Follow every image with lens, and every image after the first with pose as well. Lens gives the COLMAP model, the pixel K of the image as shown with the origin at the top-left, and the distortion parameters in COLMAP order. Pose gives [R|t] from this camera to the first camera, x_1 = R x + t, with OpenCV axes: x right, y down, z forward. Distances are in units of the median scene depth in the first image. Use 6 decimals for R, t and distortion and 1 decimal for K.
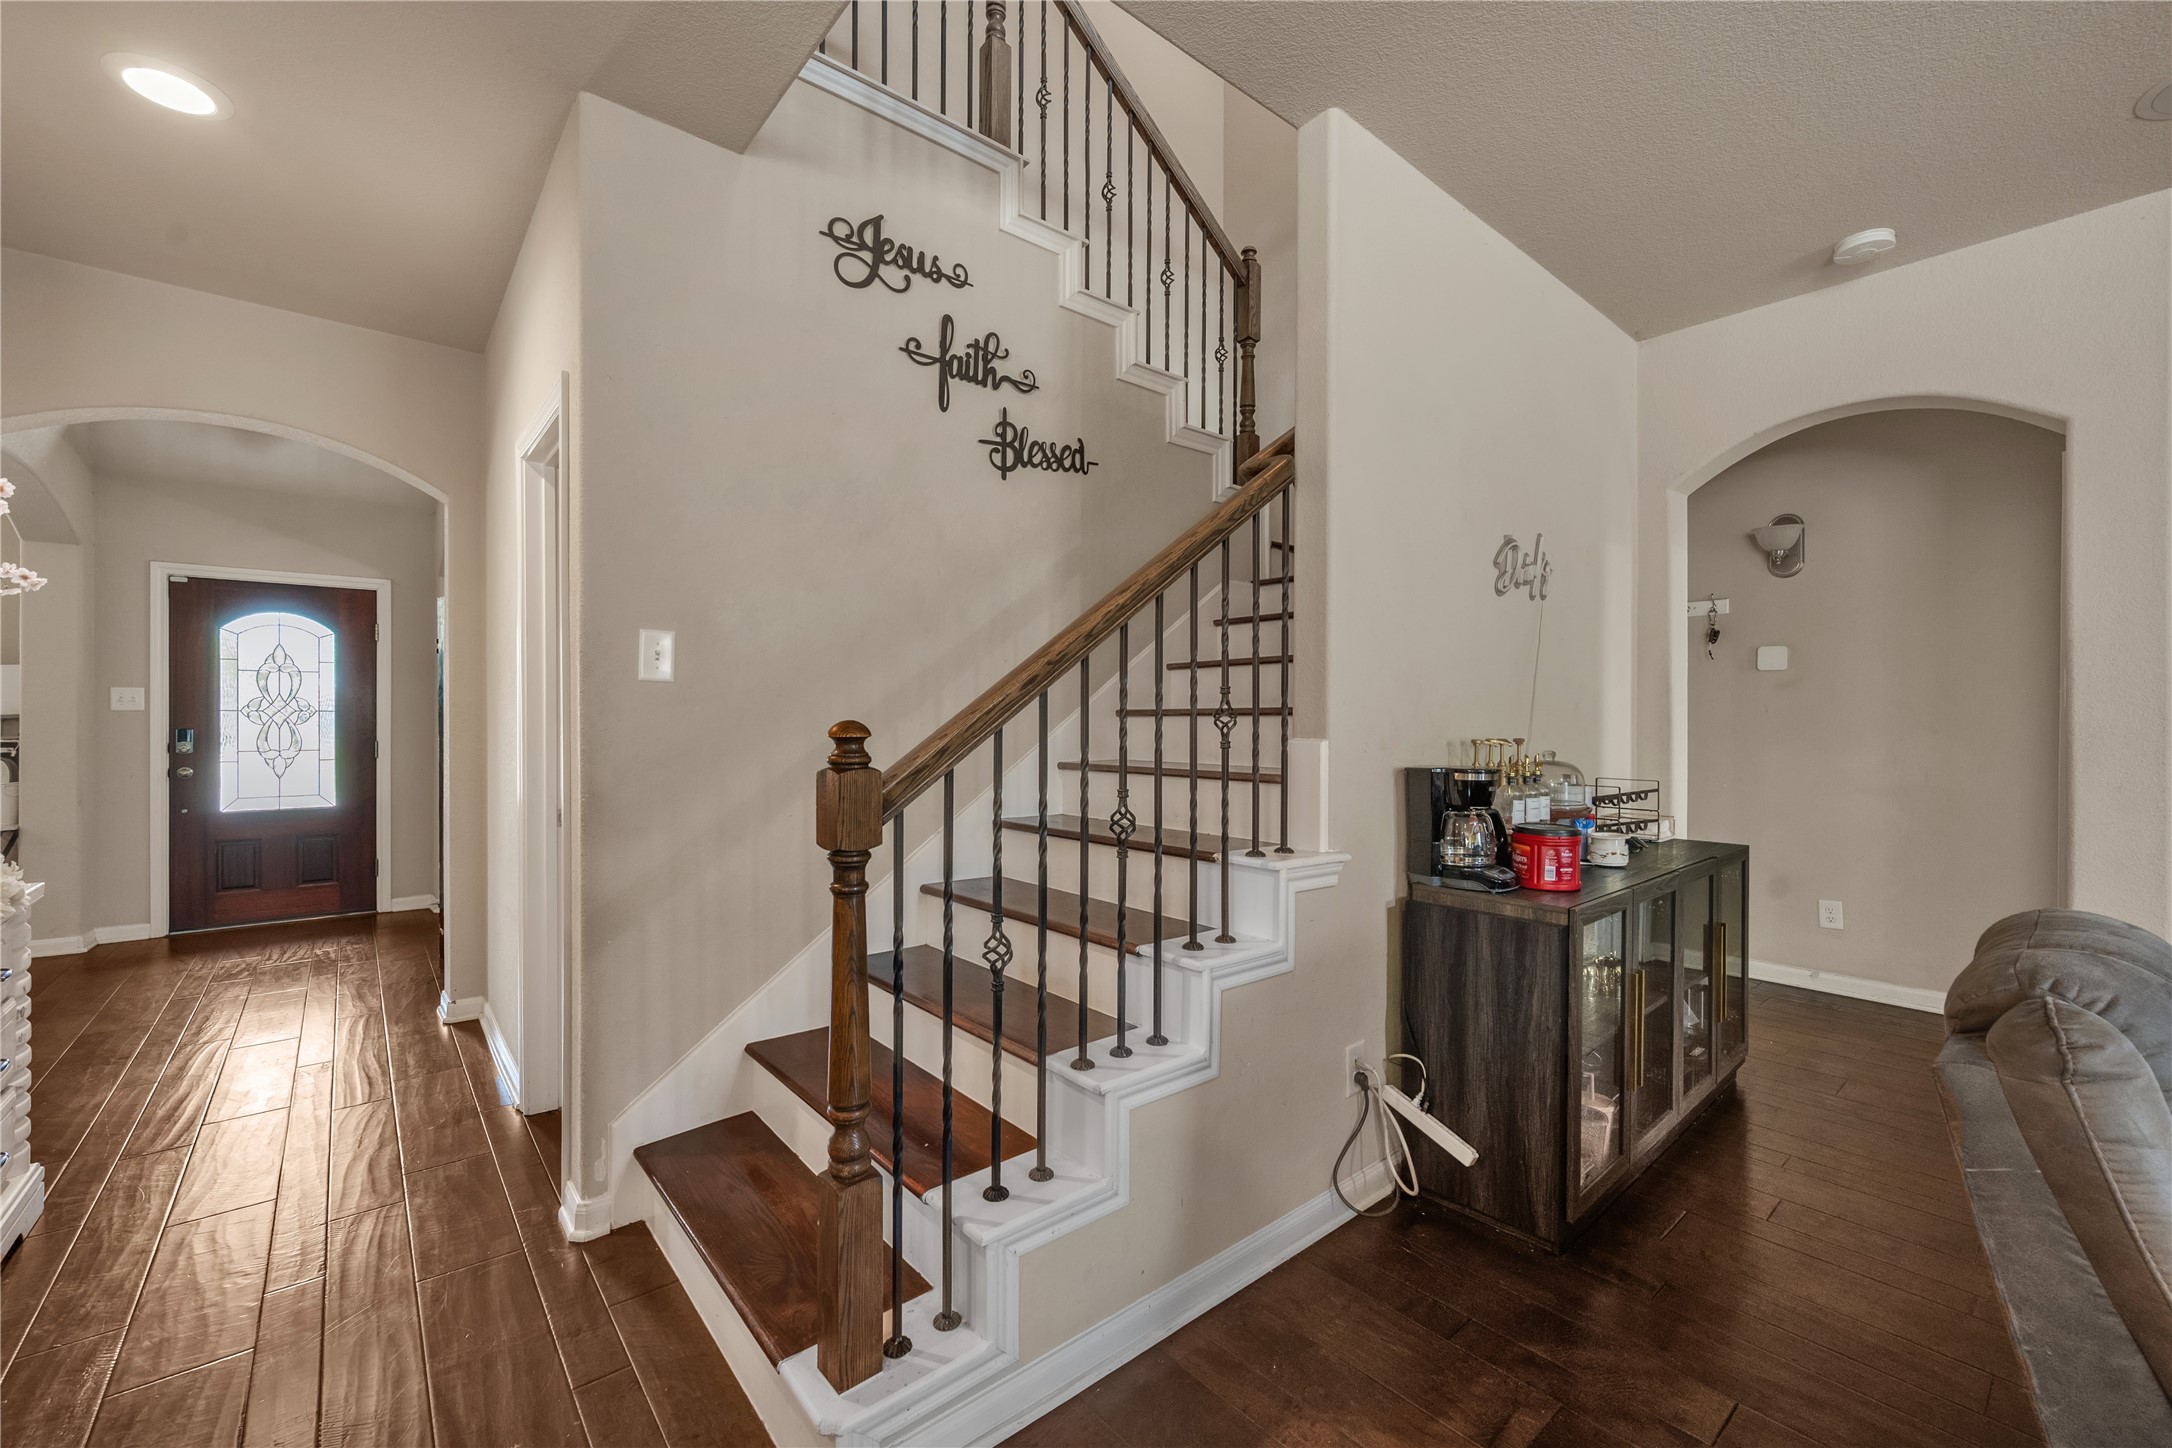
lens RADIAL K [[873.8, 0, 1087.8], [0, 873.8, 724.1], [0, 0, 1]] dist [-0.003097, 0.000828]
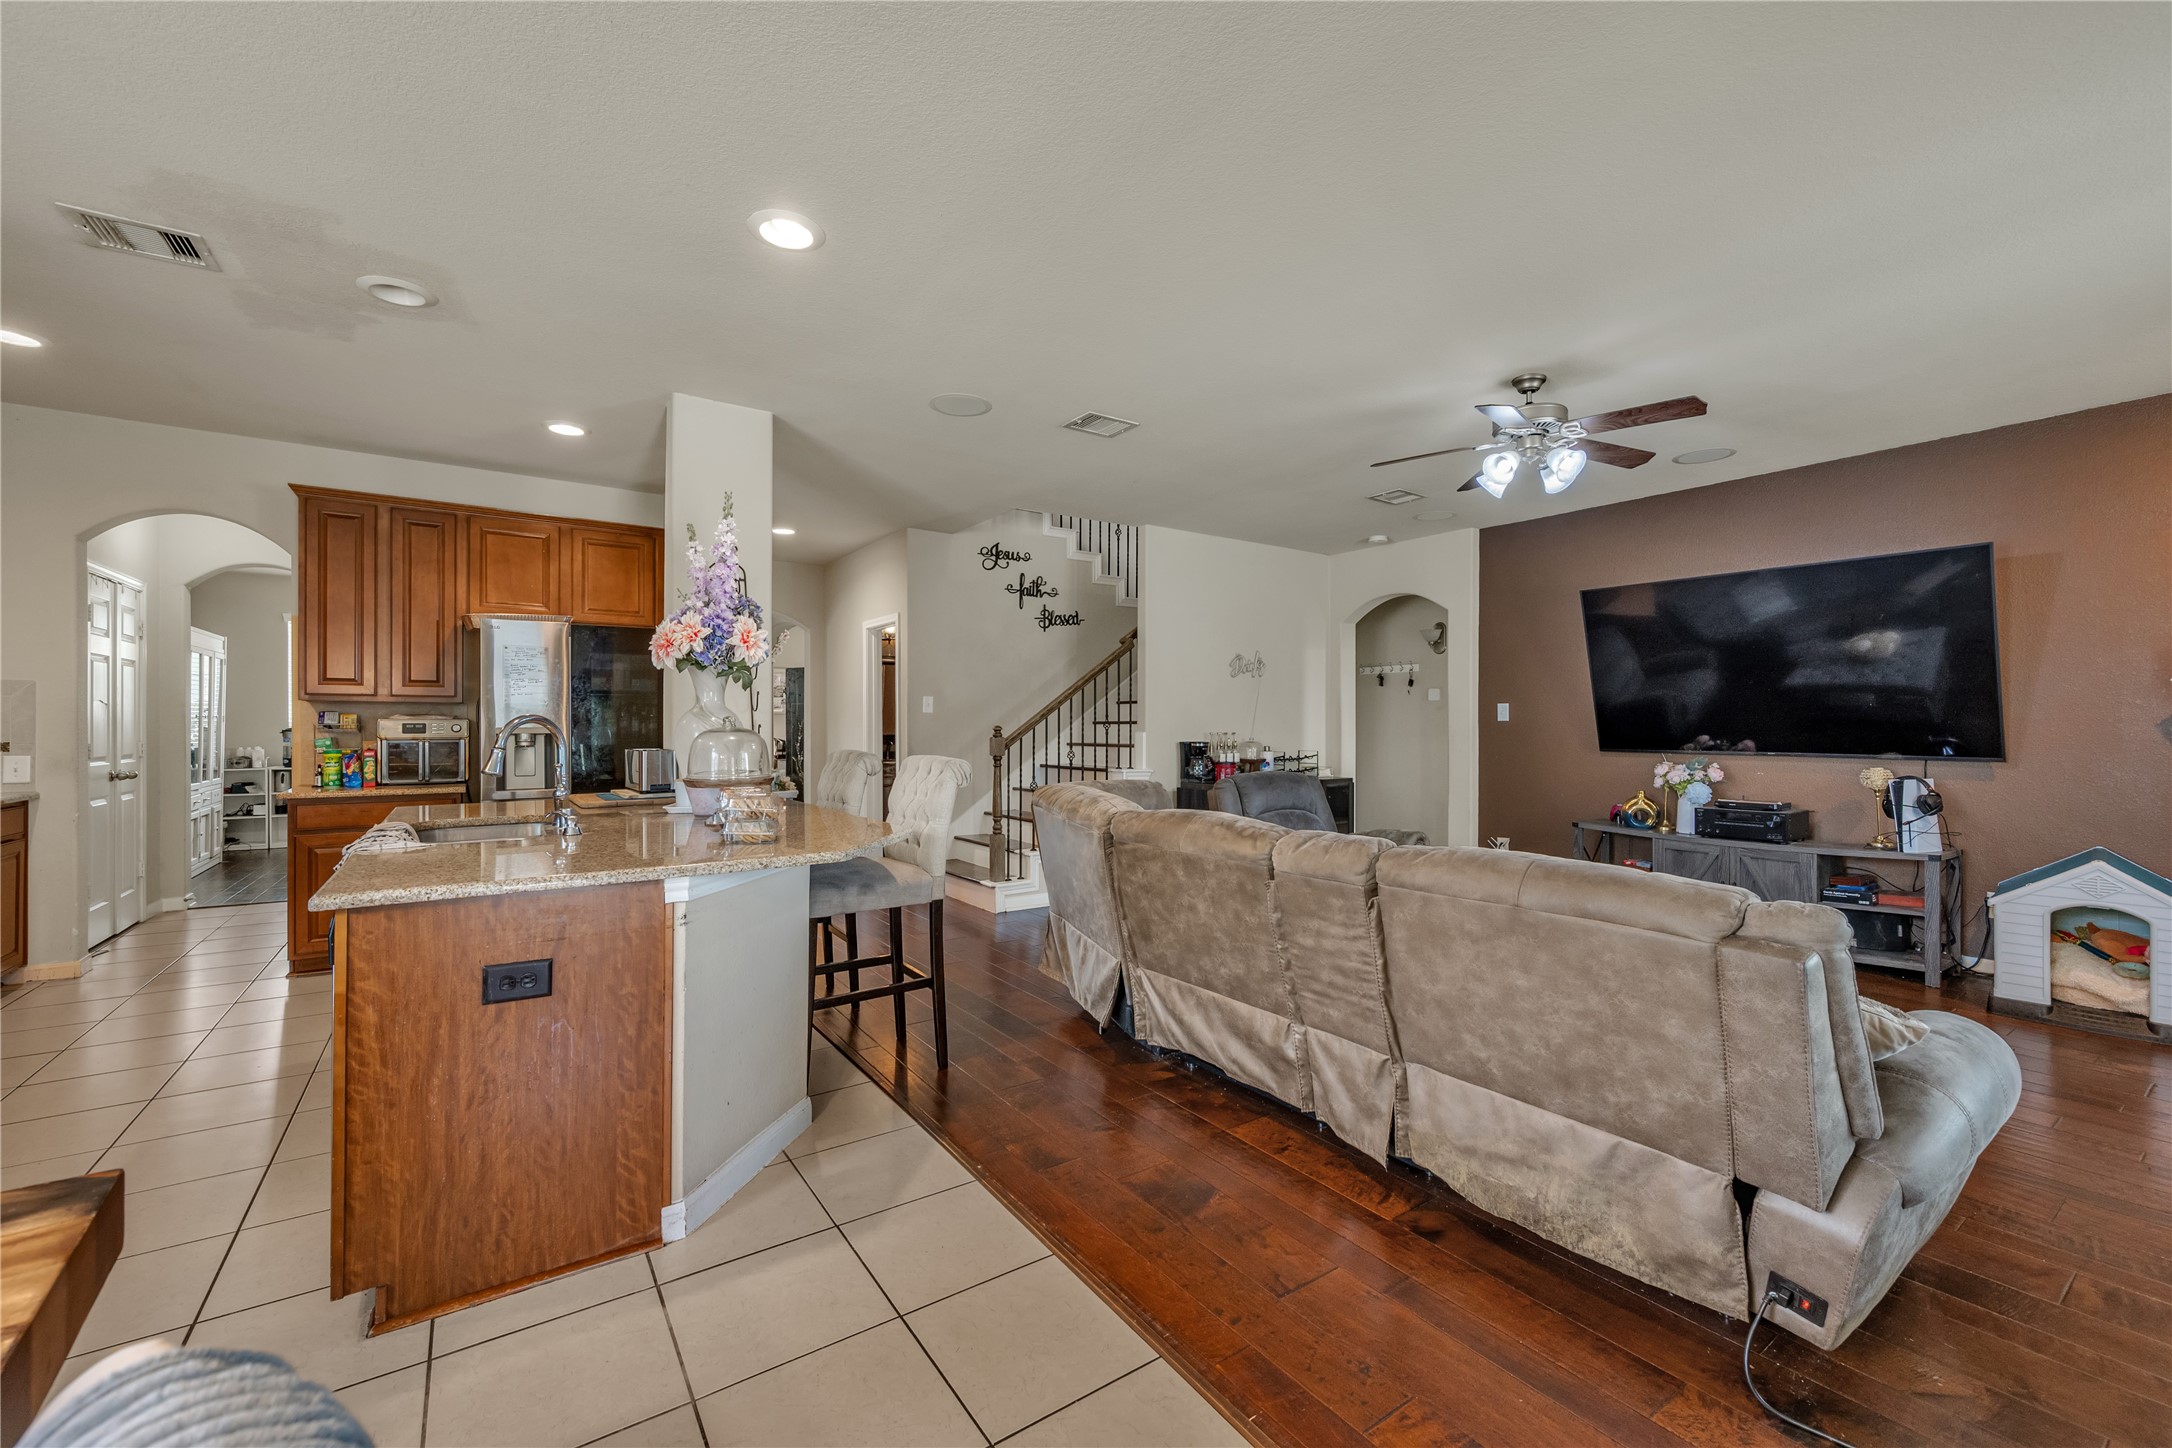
lens RADIAL K [[873.8, 0, 1076.5], [0, 873.8, 725.6], [0, 0, 1]] dist [-0.003097, 0.000828]
pose [[0.994248, -0.000158, -0.107099, 0.289233], [-0.000448, 0.999984, -0.005631, 0.009727], [0.107098, 0.005646, 0.994232, -1.632962]]
